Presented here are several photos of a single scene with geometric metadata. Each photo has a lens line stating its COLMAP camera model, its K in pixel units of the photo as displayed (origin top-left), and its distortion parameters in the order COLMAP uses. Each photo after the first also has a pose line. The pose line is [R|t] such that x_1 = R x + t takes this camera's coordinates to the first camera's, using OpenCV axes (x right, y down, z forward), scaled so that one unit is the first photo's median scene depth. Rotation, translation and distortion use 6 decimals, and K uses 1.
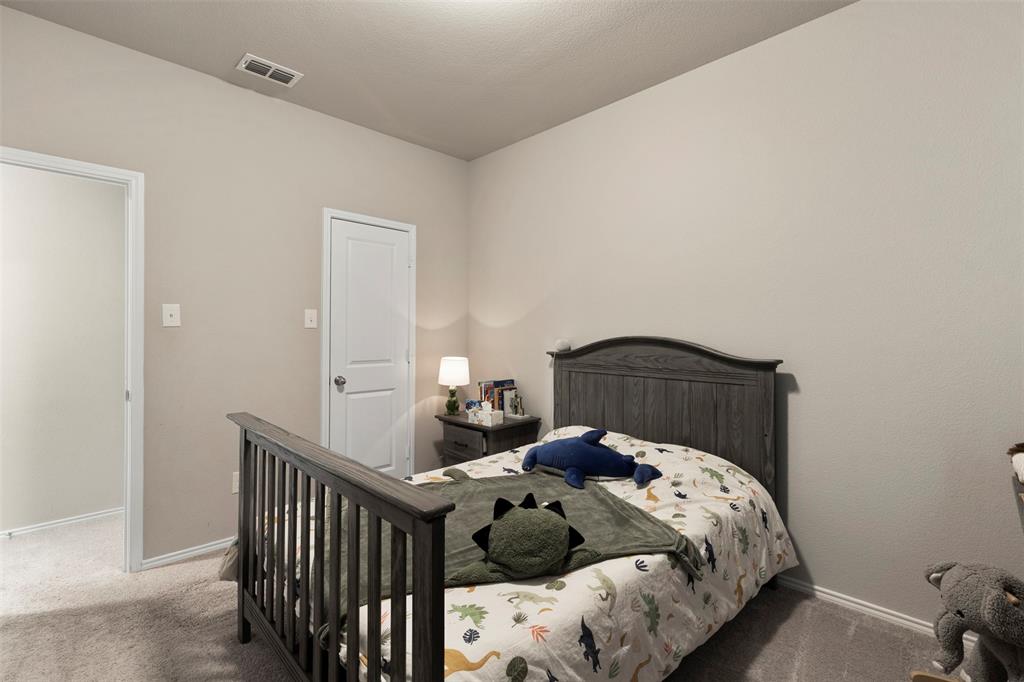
lens RADIAL K [[464.2, 0, 511.8], [0, 464.2, 336.7], [0, 0, 1]] dist [0.003806, 0.000239]
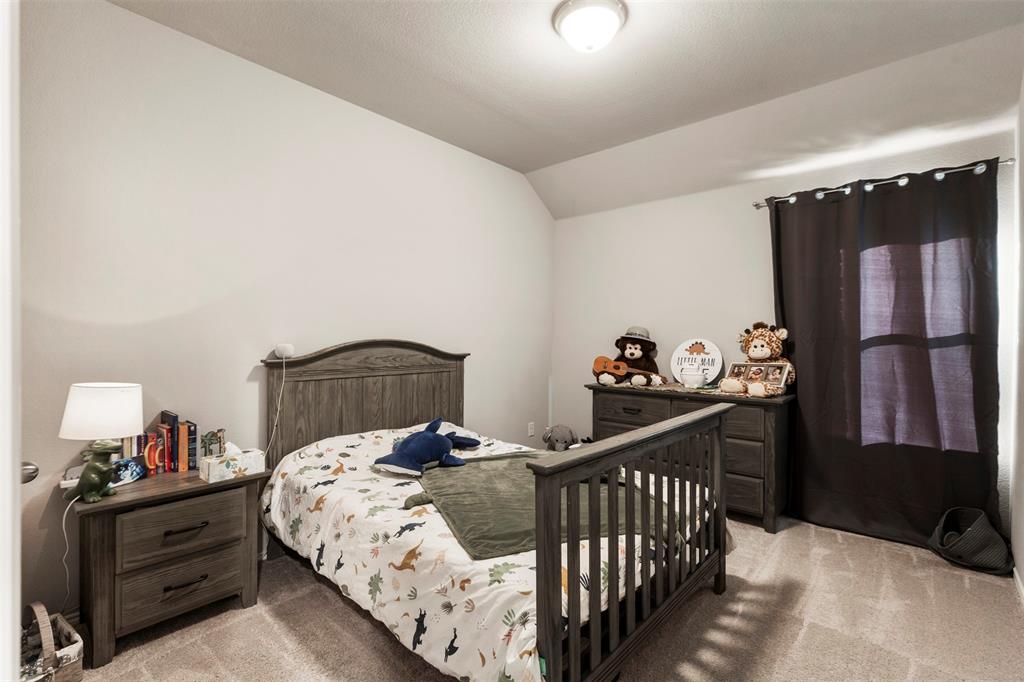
lens RADIAL K [[464.2, 0, 511.8], [0, 464.2, 336.7], [0, 0, 1]] dist [0.003806, 0.000239]
pose [[-0.072877, 0.000903, 0.997341, -0.854637], [0.004483, 0.999990, -0.000578, -0.005346], [-0.997331, 0.004429, -0.072880, 0.763378]]
